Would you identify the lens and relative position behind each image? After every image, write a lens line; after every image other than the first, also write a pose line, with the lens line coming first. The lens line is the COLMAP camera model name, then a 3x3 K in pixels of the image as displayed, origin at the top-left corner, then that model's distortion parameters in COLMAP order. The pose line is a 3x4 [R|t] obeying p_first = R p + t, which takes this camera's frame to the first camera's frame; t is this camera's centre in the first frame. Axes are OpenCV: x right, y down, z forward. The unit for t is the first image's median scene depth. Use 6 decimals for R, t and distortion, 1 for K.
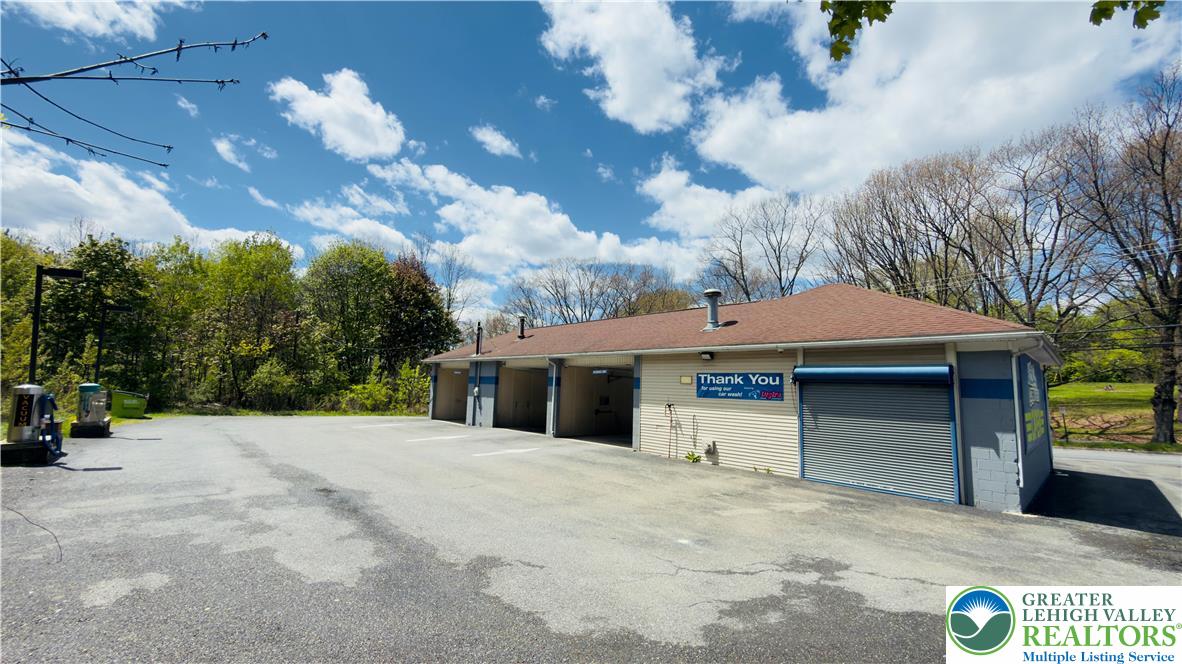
lens RADIAL K [[480.7, 0, 586.7], [0, 480.7, 330.5], [0, 0, 1]] dist [0.000406, -0.000689]
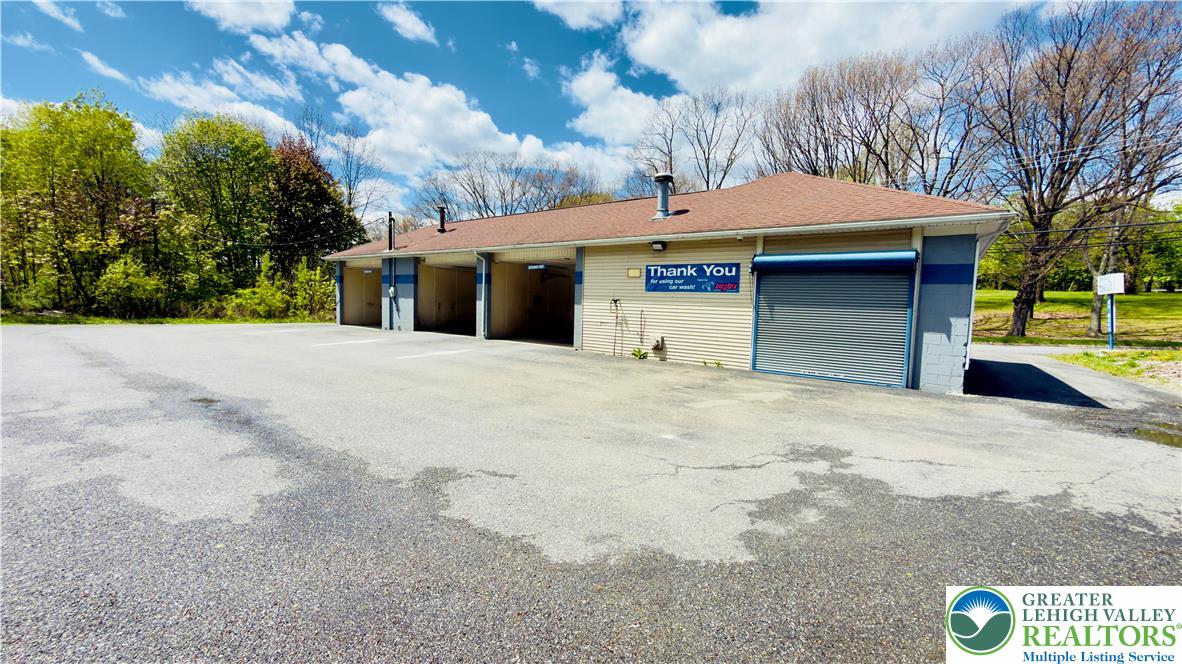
lens RADIAL K [[480.7, 0, 590.6], [0, 480.7, 333.3], [0, 0, 1]] dist [0.000406, -0.000689]
pose [[0.984611, -0.016466, 0.173981, -0.043078], [-0.017266, 0.981515, 0.190606, 0.047085], [-0.173904, -0.190677, 0.966126, 0.112031]]
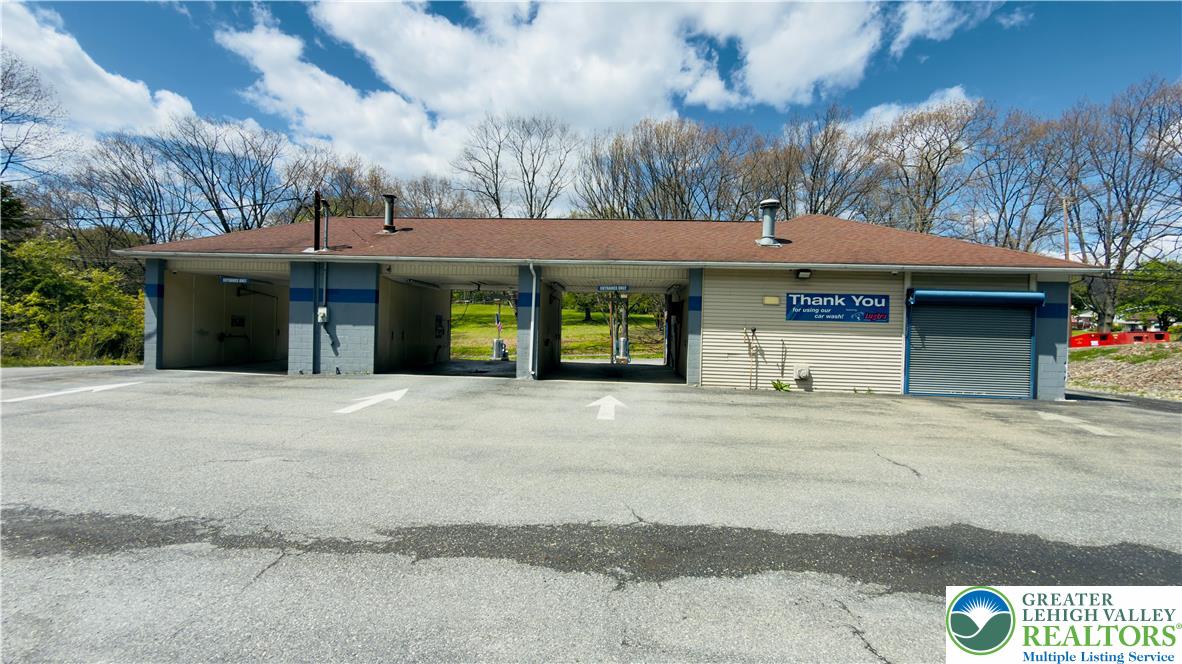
lens RADIAL K [[515.0, 0, 627.9], [0, 515.0, 334.9], [0, 0, 1]] dist [0.008066, 0.000319]
pose [[0.721779, -0.012401, 0.692012, -0.706124], [-0.085517, 0.990580, 0.106947, 0.097487], [-0.686820, -0.136371, 0.713920, 0.564239]]
